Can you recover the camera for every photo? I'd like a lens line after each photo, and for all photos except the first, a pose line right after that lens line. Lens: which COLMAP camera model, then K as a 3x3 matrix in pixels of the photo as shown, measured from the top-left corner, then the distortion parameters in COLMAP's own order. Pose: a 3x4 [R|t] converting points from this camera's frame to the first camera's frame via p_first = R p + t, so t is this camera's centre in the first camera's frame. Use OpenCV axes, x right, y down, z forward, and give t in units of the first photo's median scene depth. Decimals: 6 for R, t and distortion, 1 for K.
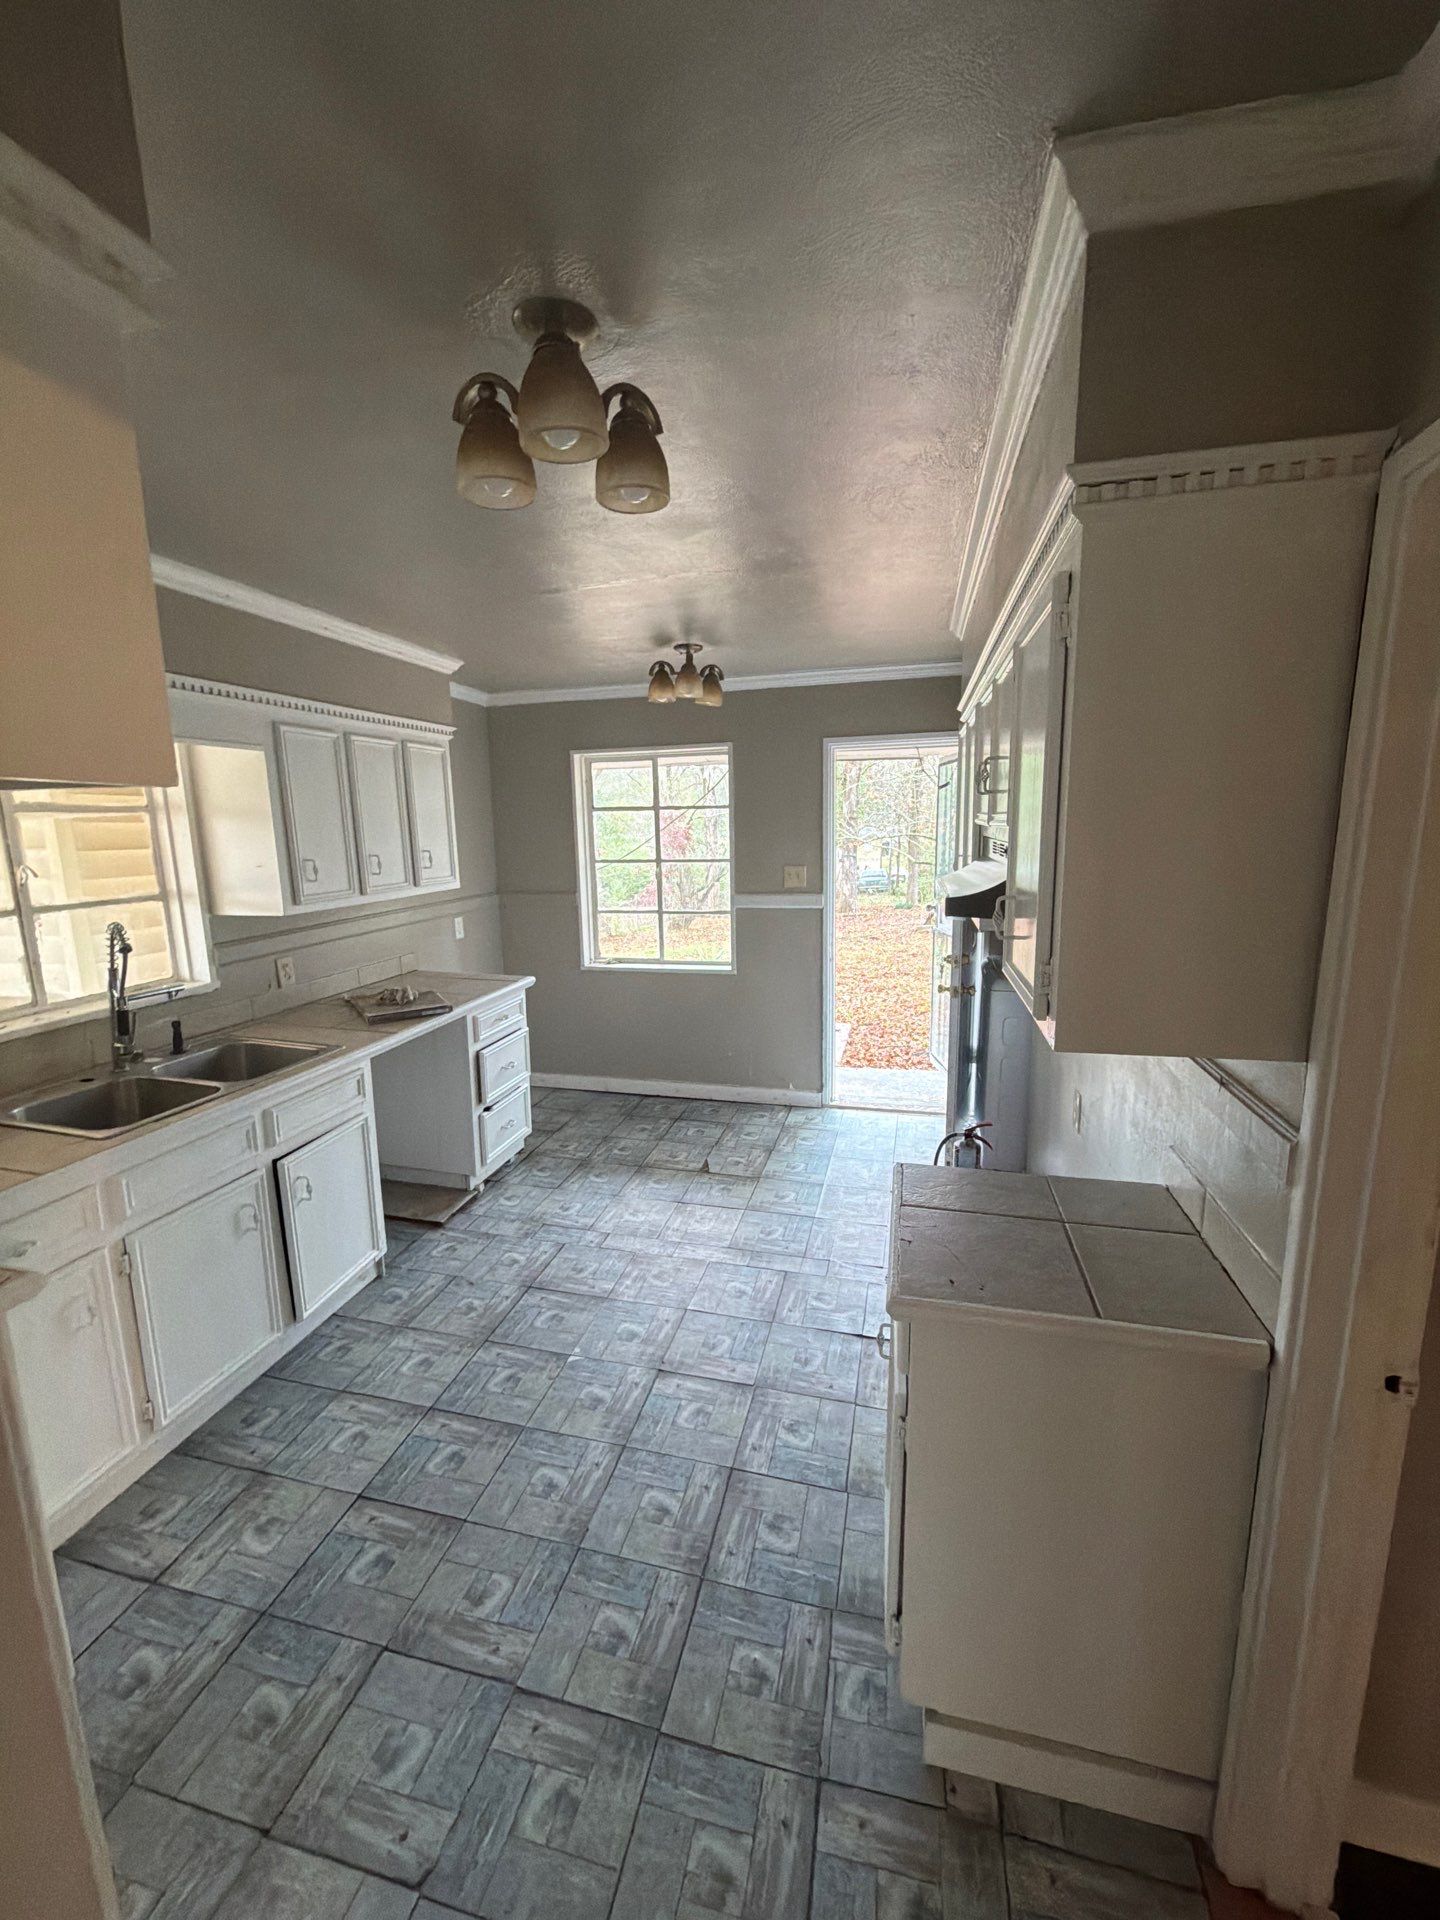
lens RADIAL K [[766.4, 0, 718.2], [0, 766.4, 956.6], [0, 0, 1]] dist [-0.000865, -0.000005]
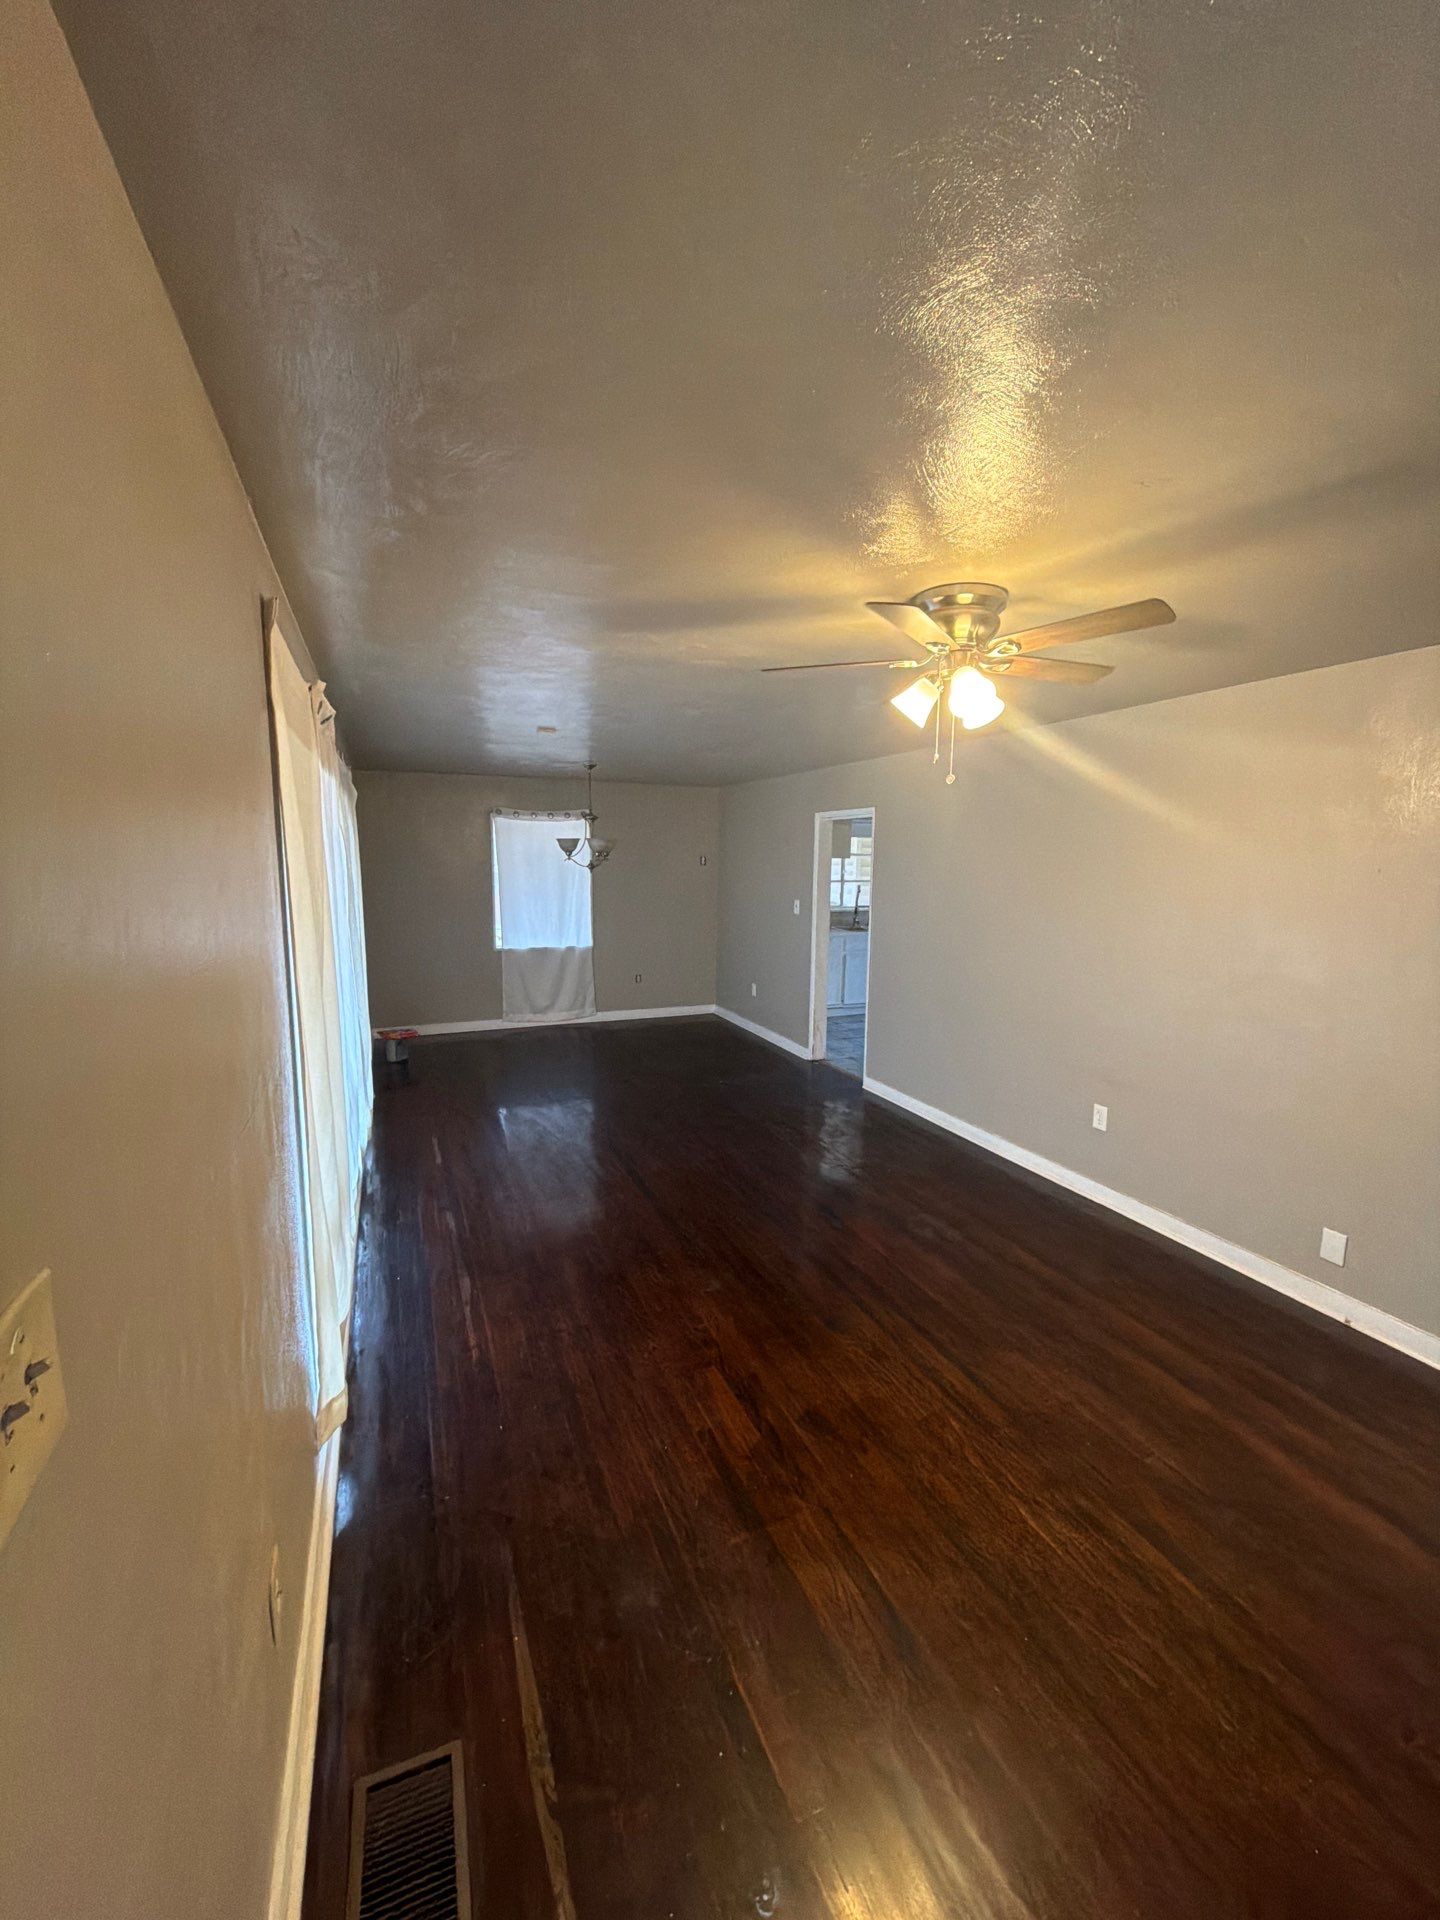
lens RADIAL K [[766.4, 0, 715.6], [0, 766.4, 964.5], [0, 0, 1]] dist [-0.000865, -0.000005]
pose [[0.595112, 0.134024, -0.792389, 1.862592], [-0.162925, 0.985641, 0.044348, 0.290508], [0.786954, 0.102708, 0.608403, -1.846415]]
